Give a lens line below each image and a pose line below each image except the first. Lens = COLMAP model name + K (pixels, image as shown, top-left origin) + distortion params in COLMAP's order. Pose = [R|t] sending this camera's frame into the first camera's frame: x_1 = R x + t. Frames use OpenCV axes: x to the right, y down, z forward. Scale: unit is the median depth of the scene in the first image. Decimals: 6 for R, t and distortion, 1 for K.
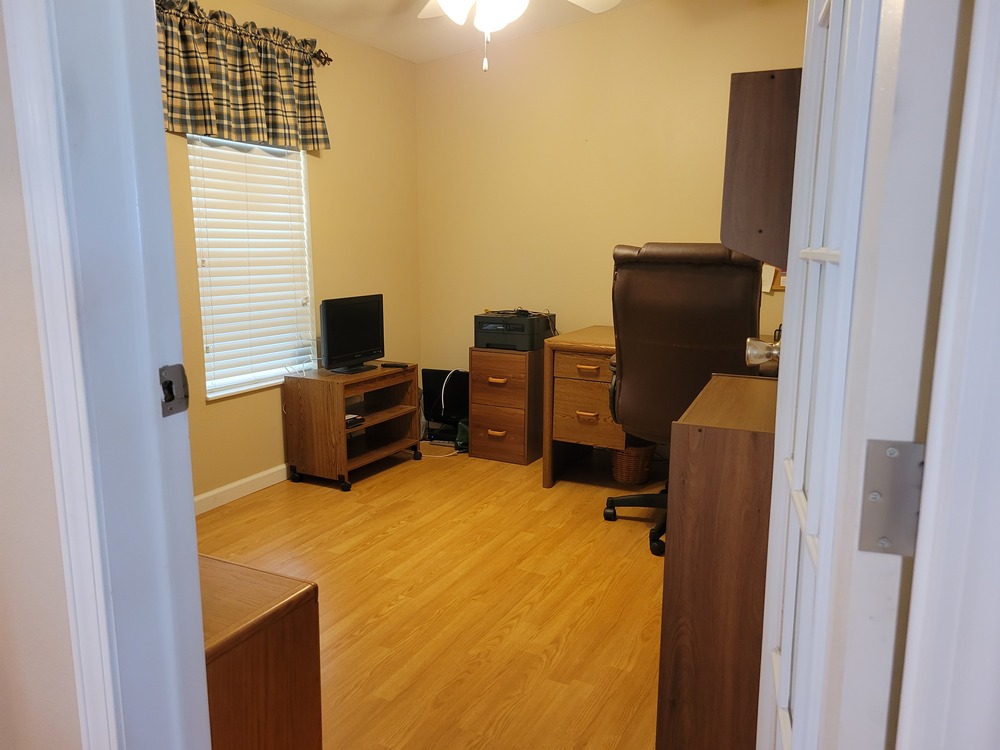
lens RADIAL K [[746.4, 0, 501.0], [0, 746.4, 374.2], [0, 0, 1]] dist [0.030925, 0.001034]
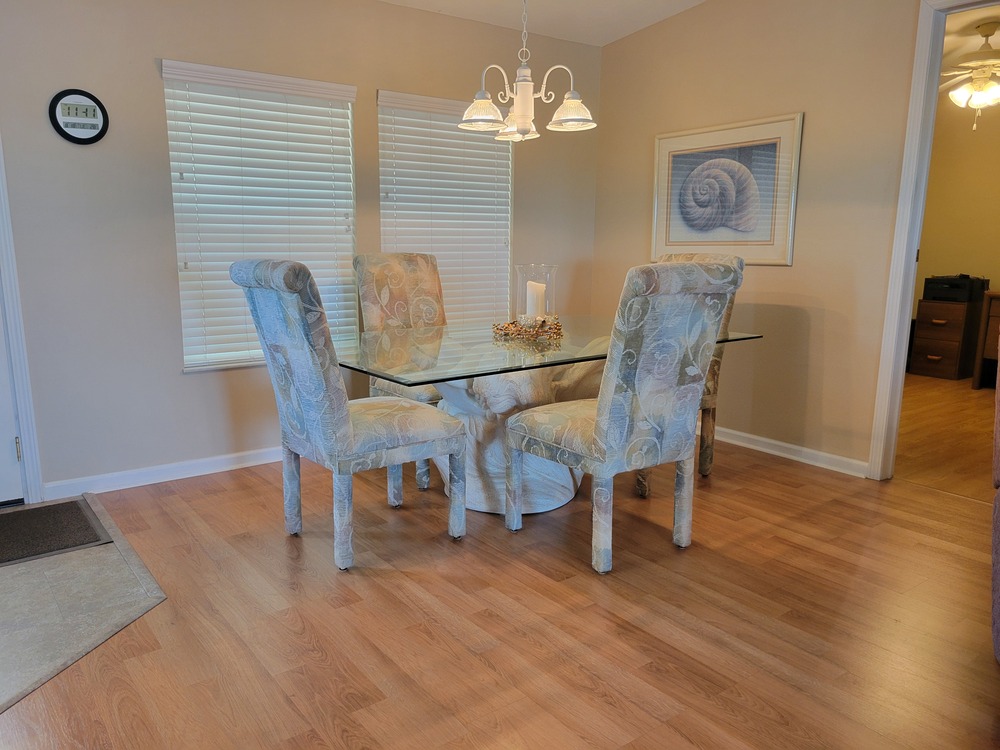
lens RADIAL K [[746.4, 0, 499.5], [0, 746.4, 378.1], [0, 0, 1]] dist [0.030925, 0.001034]
pose [[0.898411, 0.087531, -0.430344, -0.135360], [-0.085447, 0.996049, 0.024209, 0.158669], [0.430763, 0.015022, 0.902340, -0.734531]]
